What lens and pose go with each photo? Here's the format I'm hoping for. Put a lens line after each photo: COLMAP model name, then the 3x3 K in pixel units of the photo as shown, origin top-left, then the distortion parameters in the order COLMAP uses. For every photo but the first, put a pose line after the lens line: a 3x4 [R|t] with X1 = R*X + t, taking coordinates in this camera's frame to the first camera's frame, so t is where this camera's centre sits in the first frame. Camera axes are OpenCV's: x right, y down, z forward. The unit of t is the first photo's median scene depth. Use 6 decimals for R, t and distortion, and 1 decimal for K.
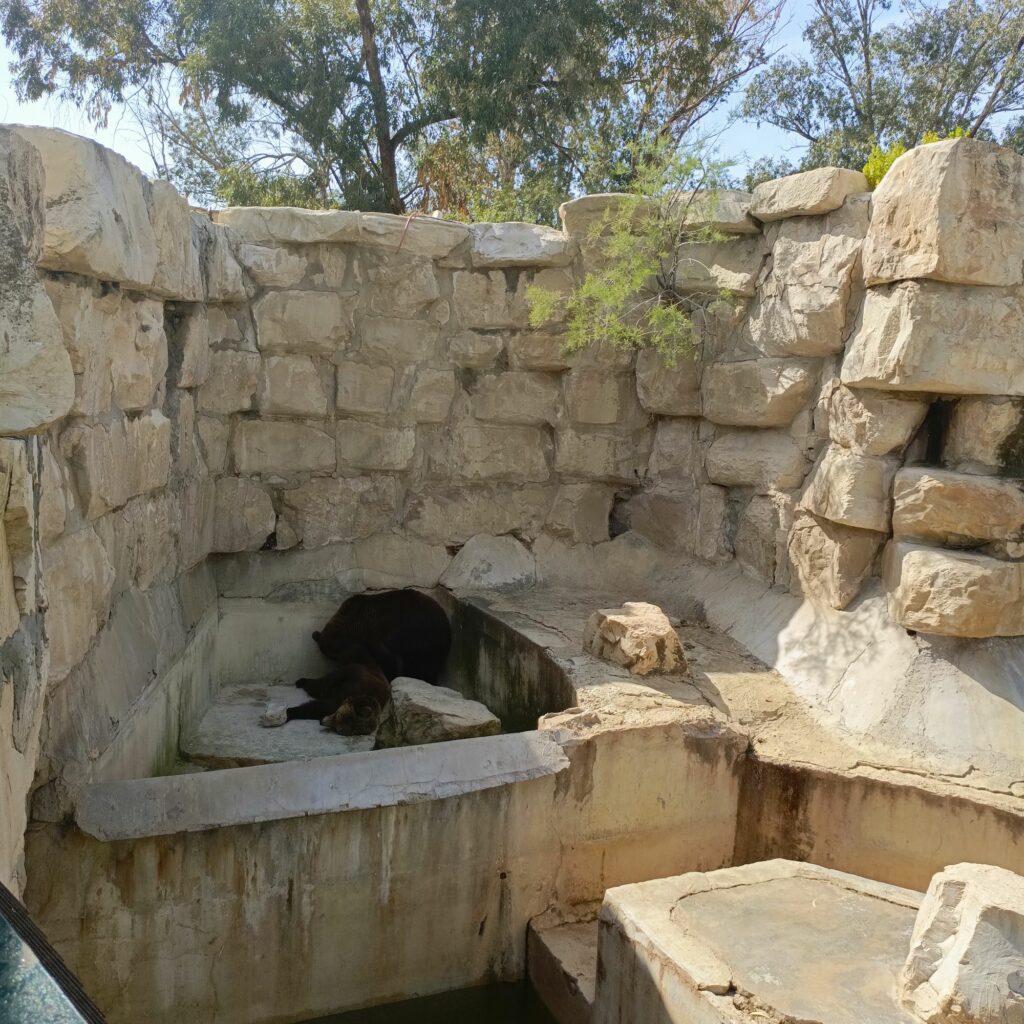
lens RADIAL K [[1004.5, 0, 508.0], [0, 1004.5, 535.3], [0, 0, 1]] dist [0.092619, -0.194610]
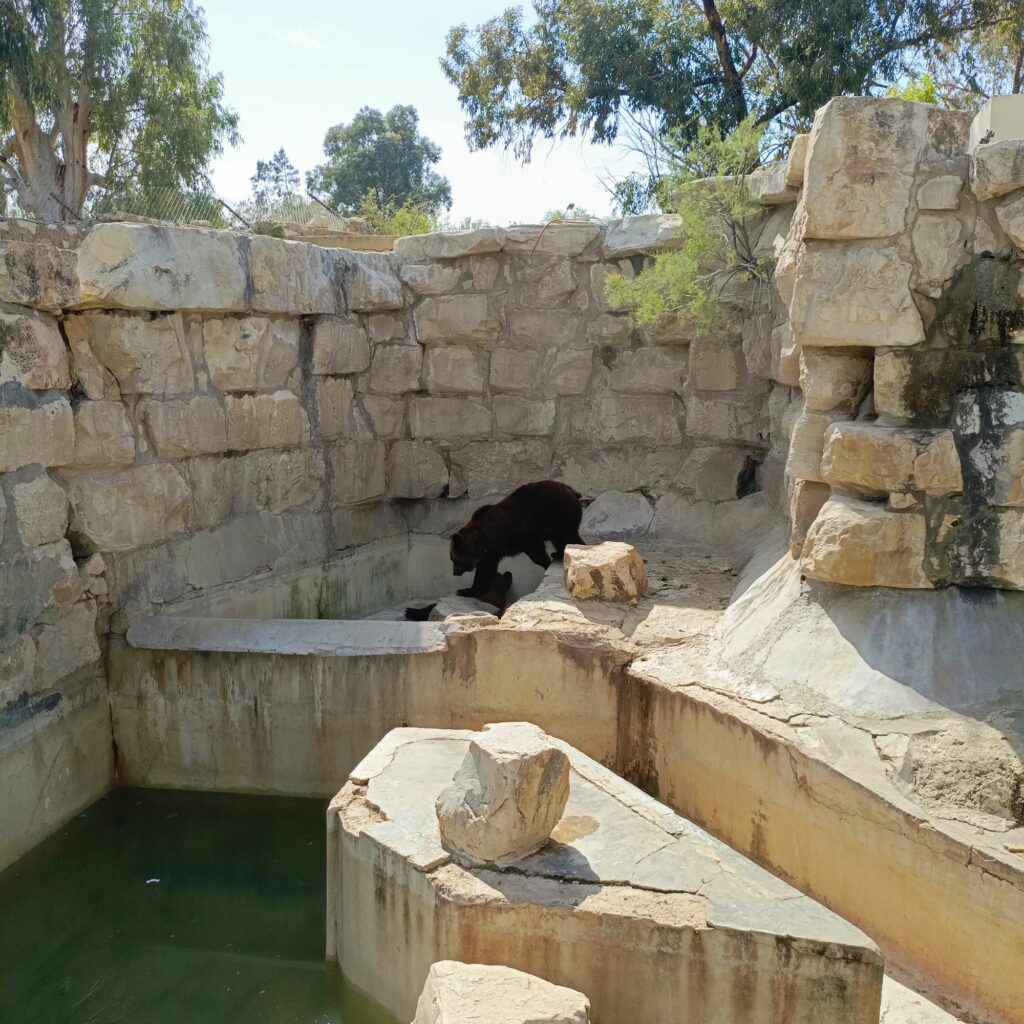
lens RADIAL K [[1004.5, 0, 508.0], [0, 1004.5, 535.3], [0, 0, 1]] dist [0.092619, -0.194610]
pose [[0.836755, 0.042708, -0.545909, 0.683611], [-0.035383, 0.999087, 0.023927, 0.036376], [0.546433, -0.000705, 0.837503, -0.044301]]
